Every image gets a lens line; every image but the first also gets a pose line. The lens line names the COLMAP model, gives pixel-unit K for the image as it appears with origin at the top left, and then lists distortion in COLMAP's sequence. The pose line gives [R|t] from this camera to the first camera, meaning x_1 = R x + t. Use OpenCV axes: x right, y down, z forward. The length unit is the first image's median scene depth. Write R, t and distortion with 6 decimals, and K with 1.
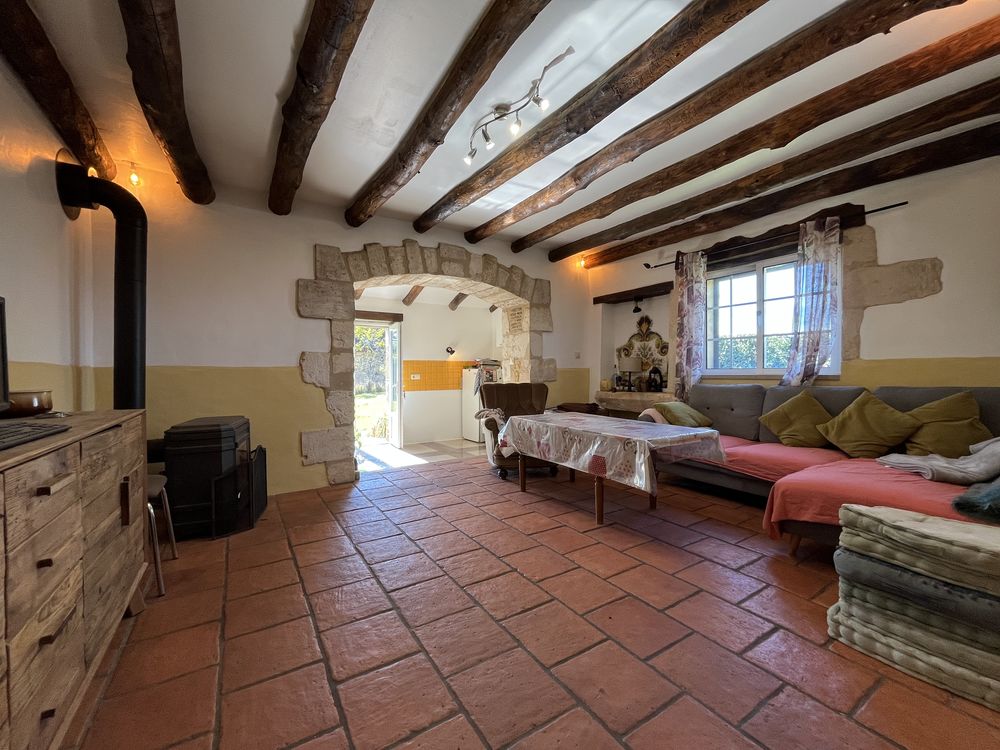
lens RADIAL K [[404.9, 0, 500.2], [0, 404.9, 374.4], [0, 0, 1]] dist [0.000485, -0.001027]
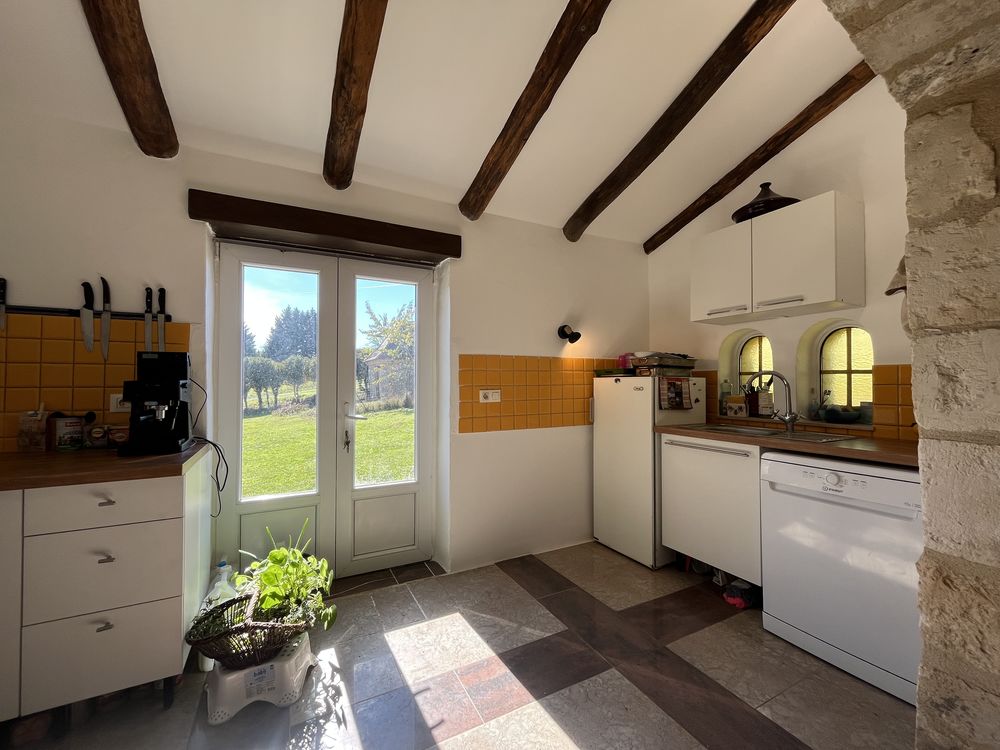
lens RADIAL K [[404.9, 0, 497.9], [0, 404.9, 377.1], [0, 0, 1]] dist [0.000485, -0.001027]
pose [[0.995689, 0.001527, -0.092744, -0.269988], [-0.003401, 0.999793, -0.020050, -0.008479], [0.092694, 0.020279, 0.995488, 0.990928]]
